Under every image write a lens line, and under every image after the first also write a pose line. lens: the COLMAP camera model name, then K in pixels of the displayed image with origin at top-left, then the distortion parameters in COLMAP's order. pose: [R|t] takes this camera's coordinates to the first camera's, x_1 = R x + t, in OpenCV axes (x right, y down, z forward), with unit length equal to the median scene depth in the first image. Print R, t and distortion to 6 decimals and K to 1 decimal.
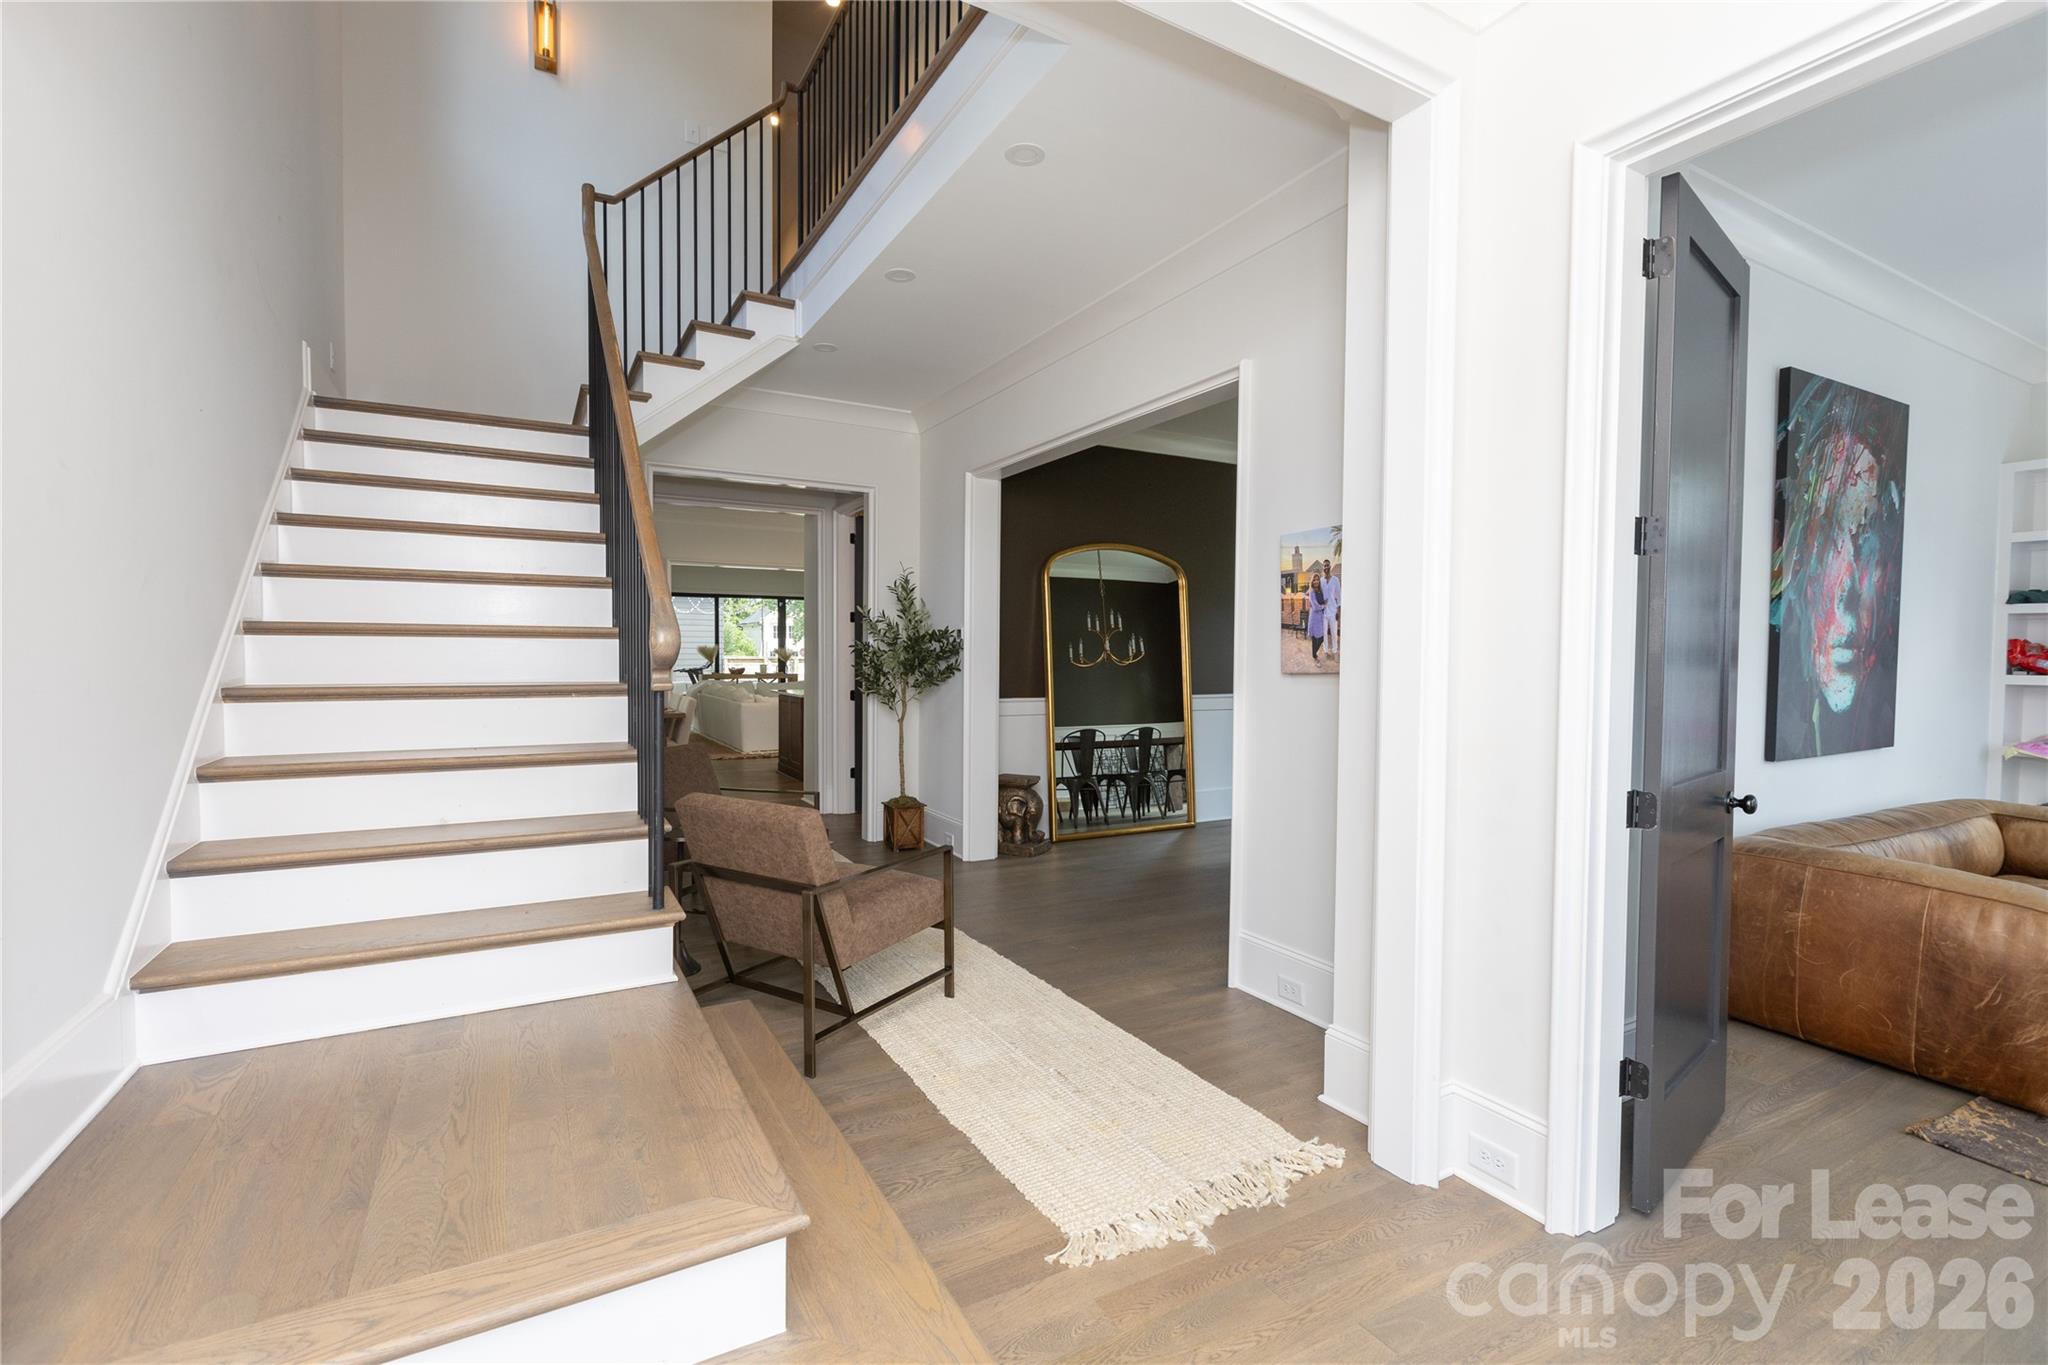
lens RADIAL K [[959.6, 0, 1017.9], [0, 959.6, 686.8], [0, 0, 1]] dist [0.004262, -0.000278]
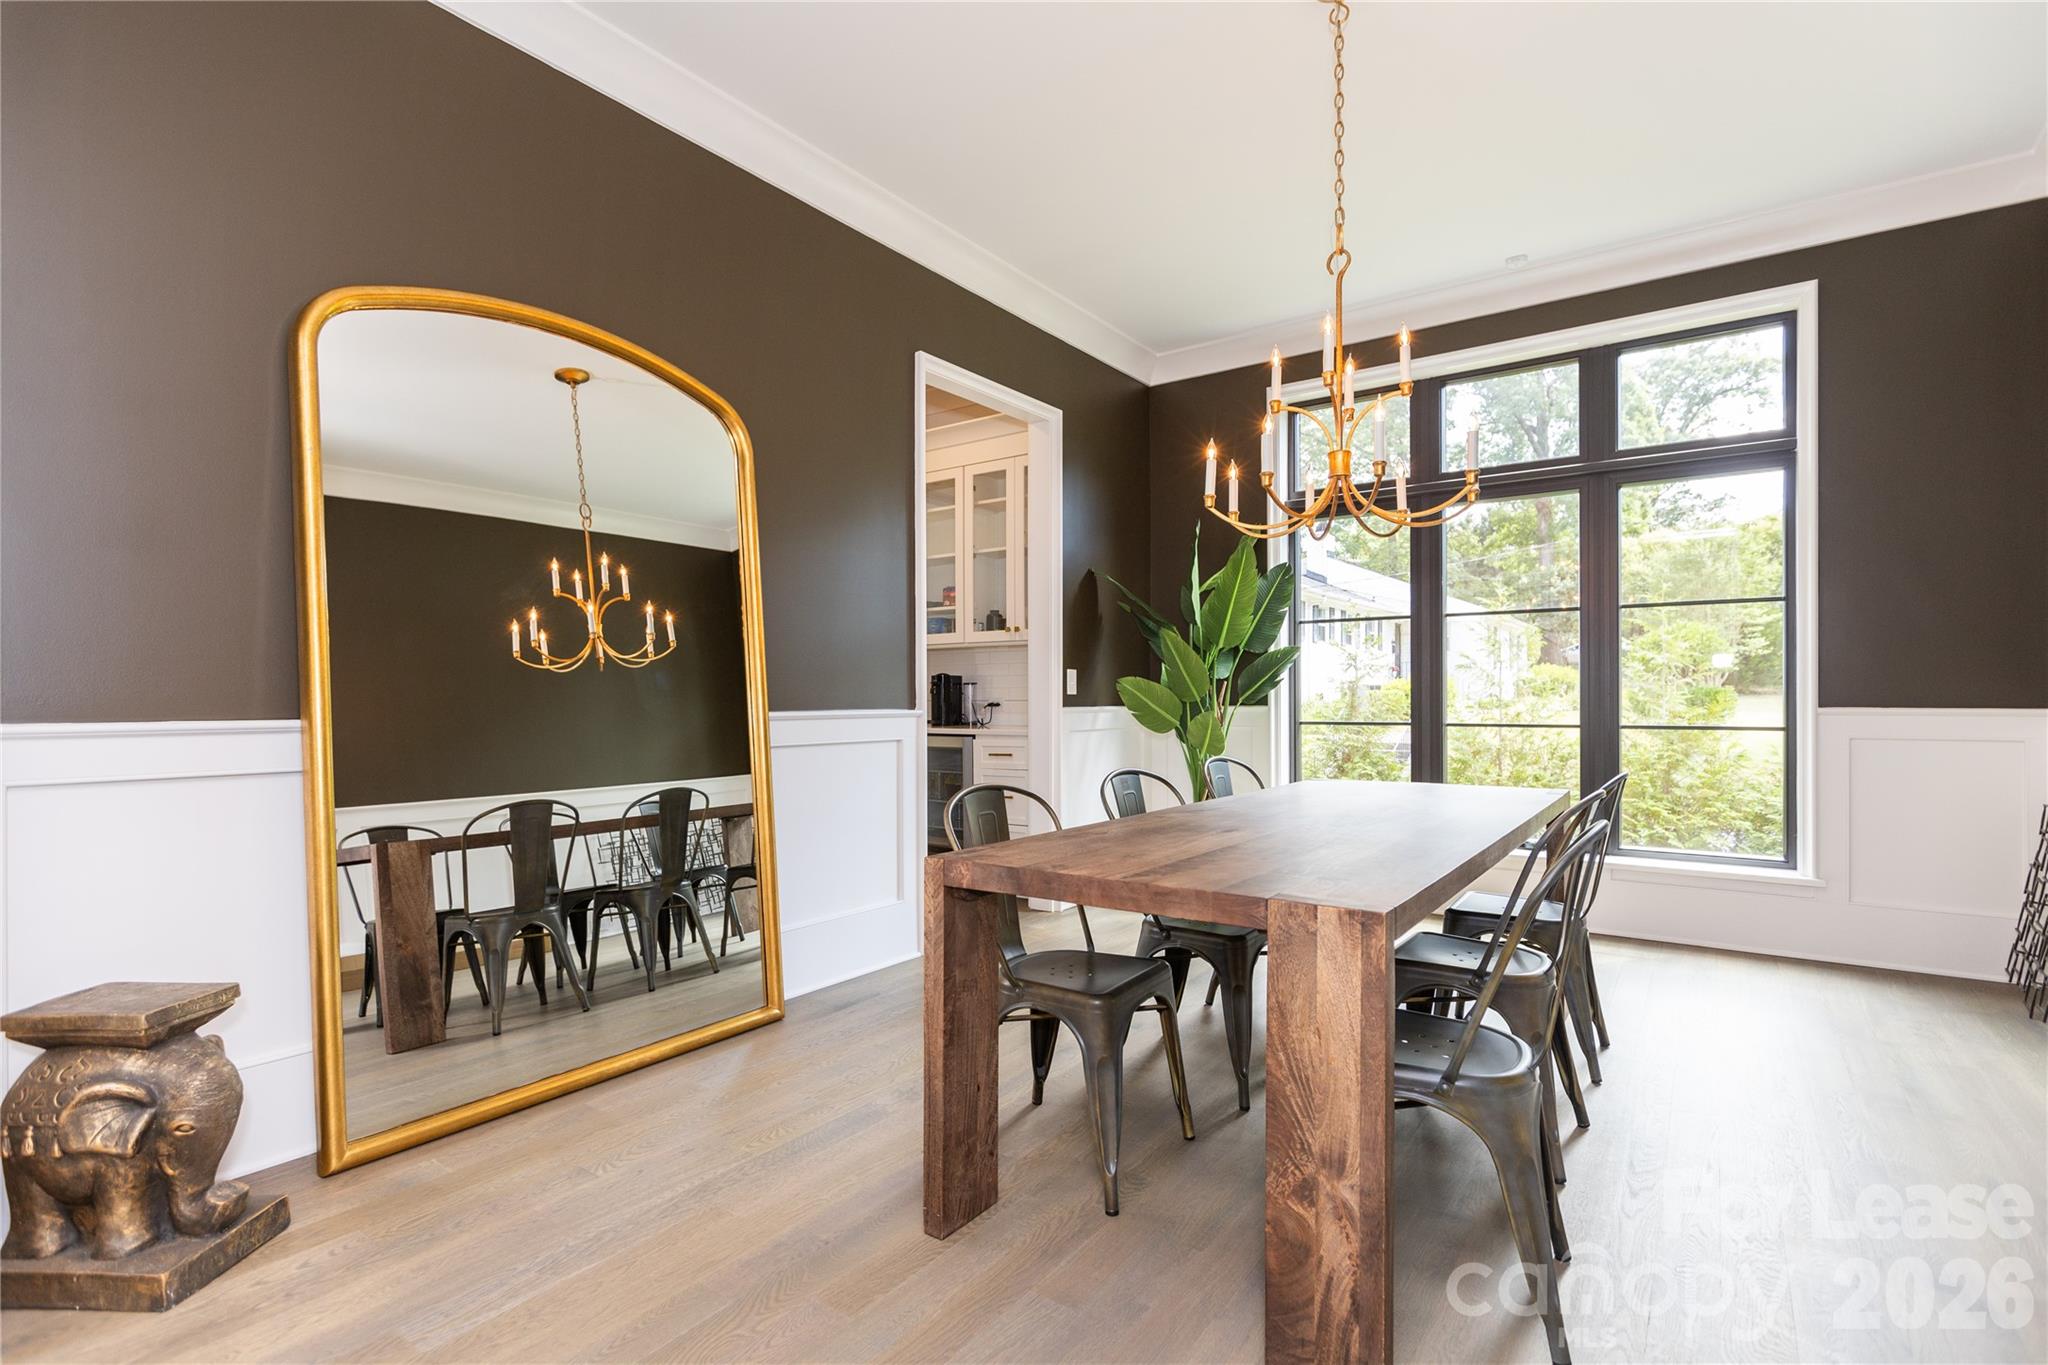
lens RADIAL K [[1003.3, 0, 1011.4], [0, 1003.3, 687.3], [0, 0, 1]] dist [0.004353, -0.002735]
pose [[0.917628, -0.007700, 0.397365, 0.089964], [0.024920, 0.998960, -0.038190, 0.015584], [-0.396658, 0.044946, 0.916865, 0.476575]]
